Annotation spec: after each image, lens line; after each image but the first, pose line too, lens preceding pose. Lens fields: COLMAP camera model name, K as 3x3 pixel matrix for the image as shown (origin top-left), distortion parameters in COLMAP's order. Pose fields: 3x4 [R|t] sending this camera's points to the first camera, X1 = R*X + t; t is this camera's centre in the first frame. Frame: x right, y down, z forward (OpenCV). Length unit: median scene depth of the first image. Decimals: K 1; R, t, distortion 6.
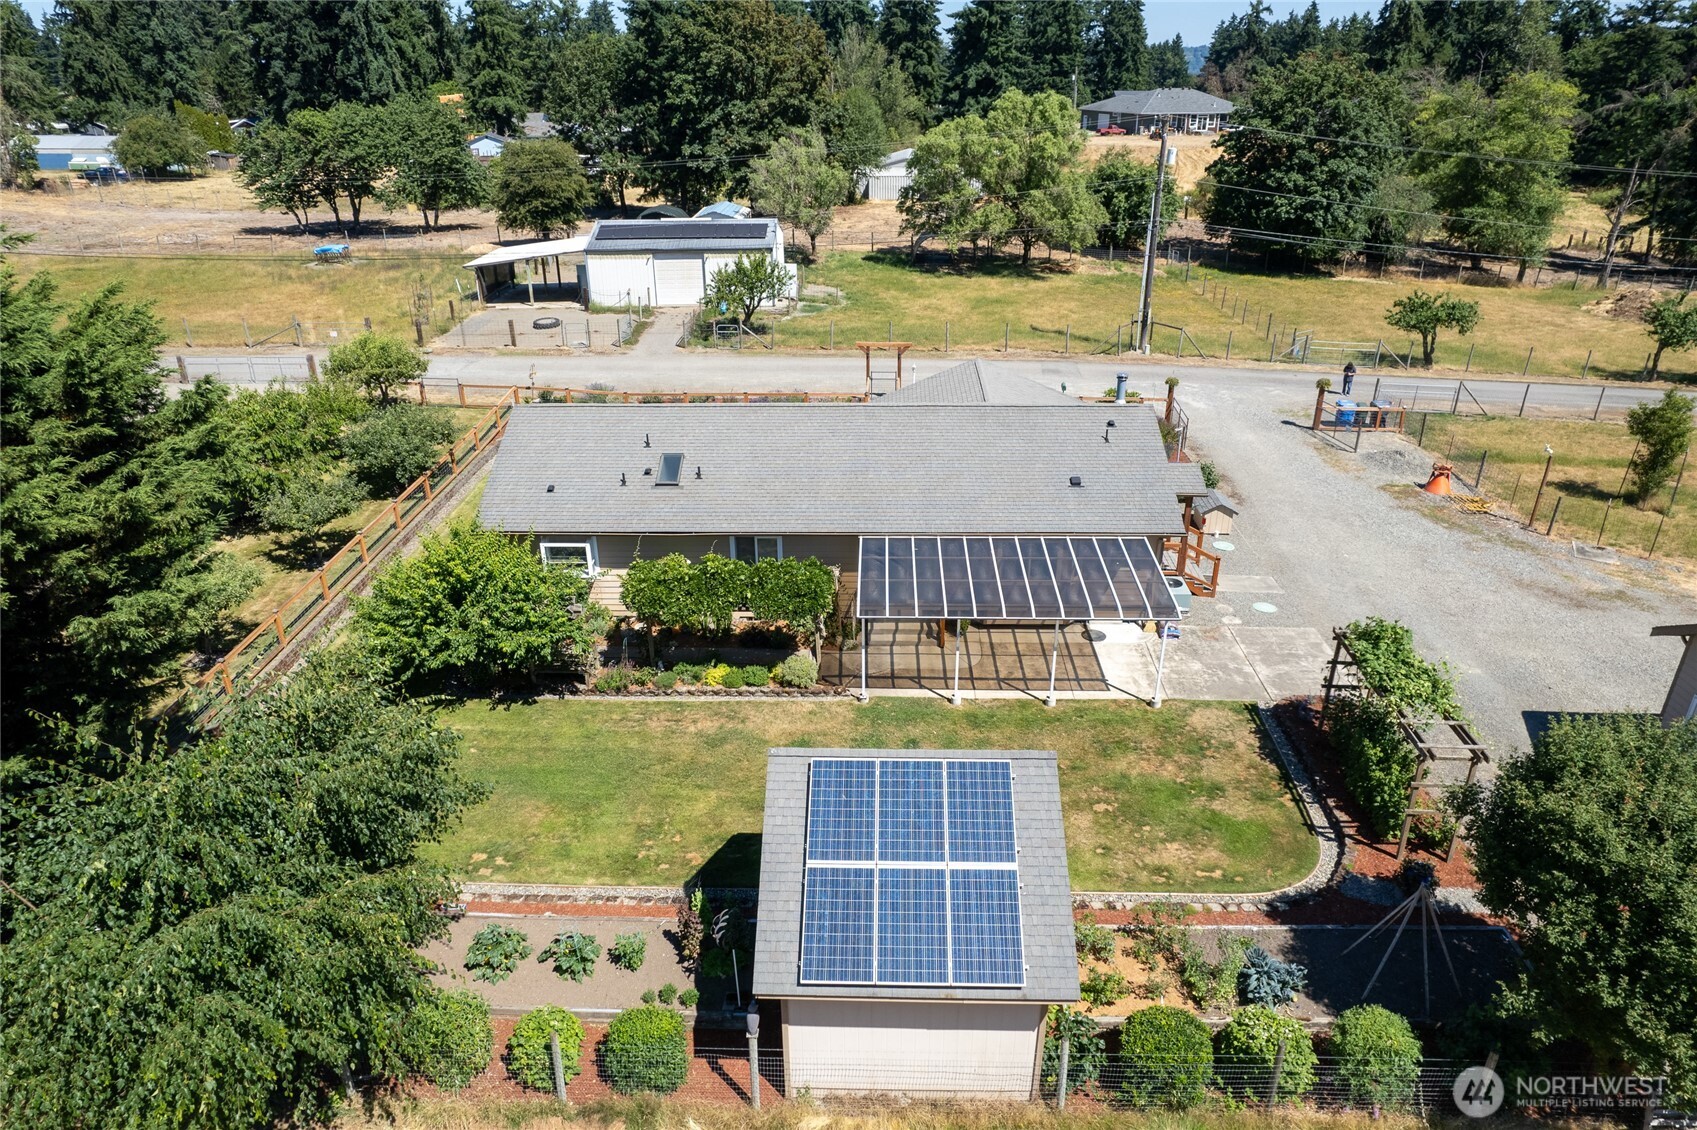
lens RADIAL K [[1079.2, 0, 848.5], [0, 1079.2, 565.0], [0, 0, 1]] dist [-0.032663, 0.000580]
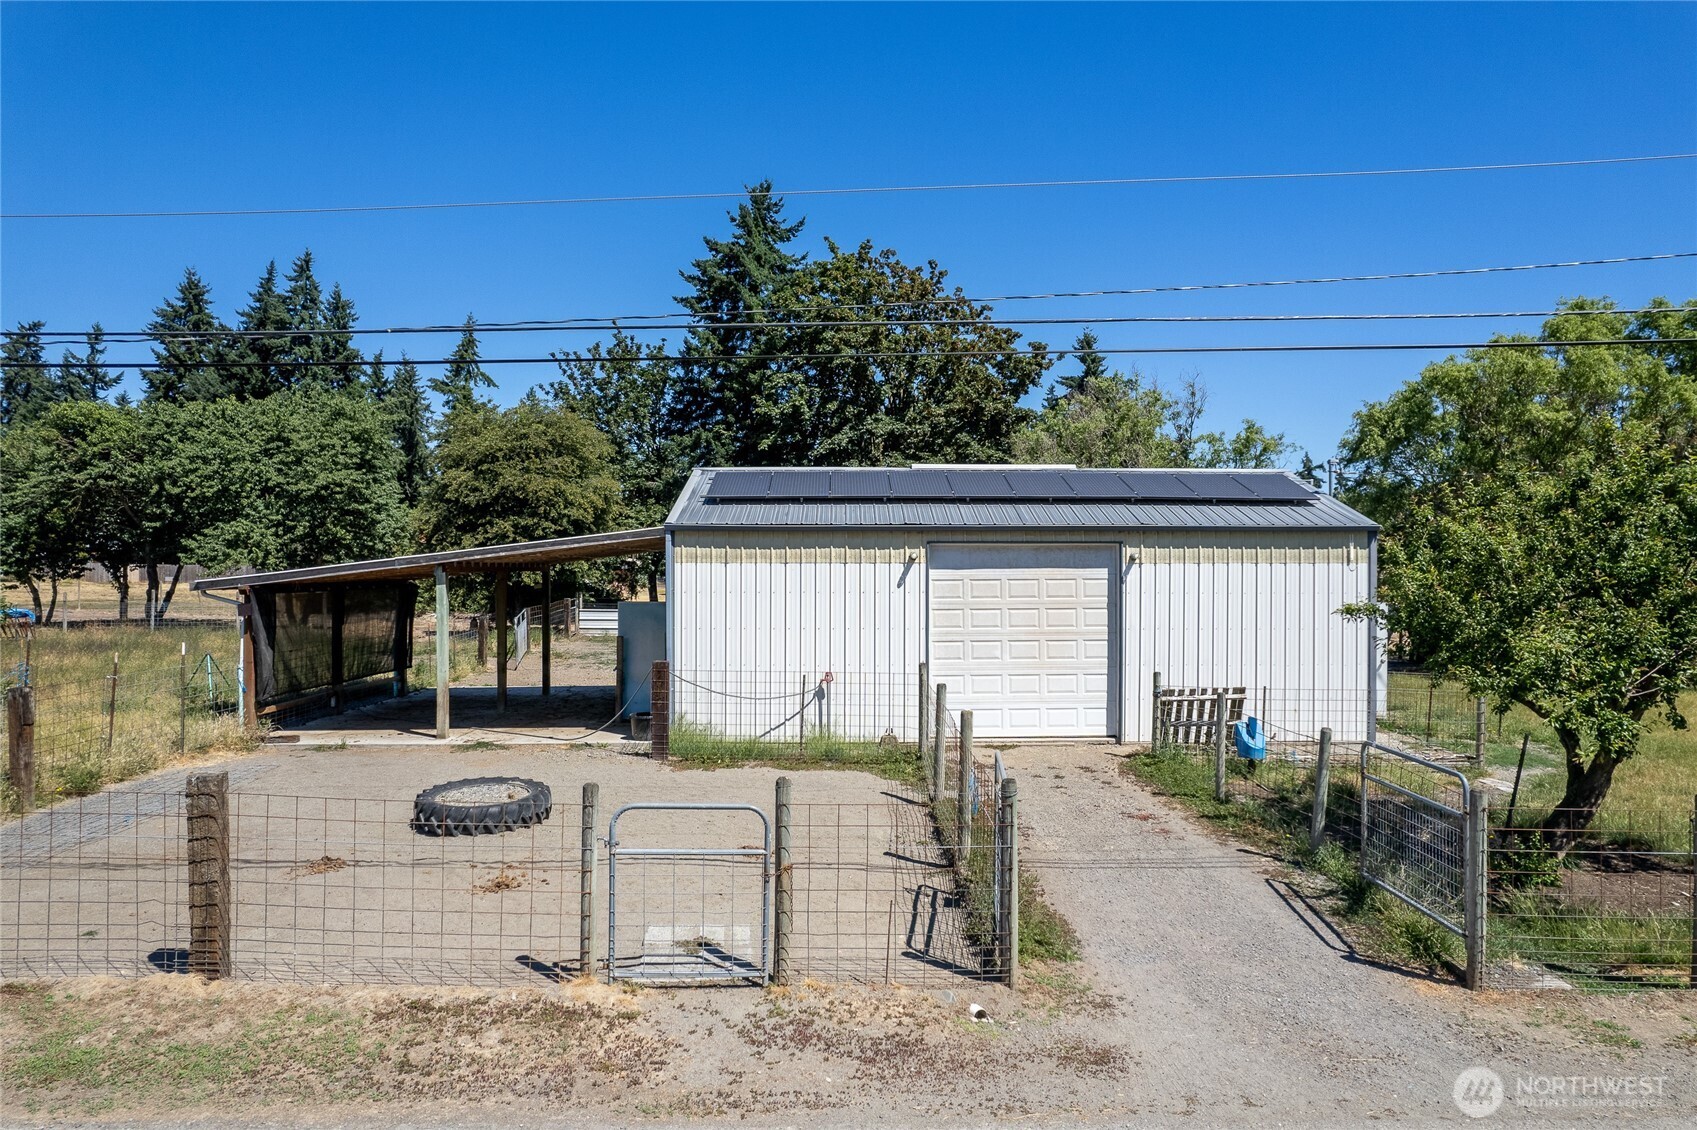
lens RADIAL K [[1079.2, 0, 848.5], [0, 1079.2, 565.0], [0, 0, 1]] dist [-0.032663, 0.000580]
pose [[0.999188, 0.007882, 0.039507, -0.208403], [0.009749, 0.904225, -0.426945, -0.169093], [-0.039088, 0.426984, 0.903414, 0.751286]]
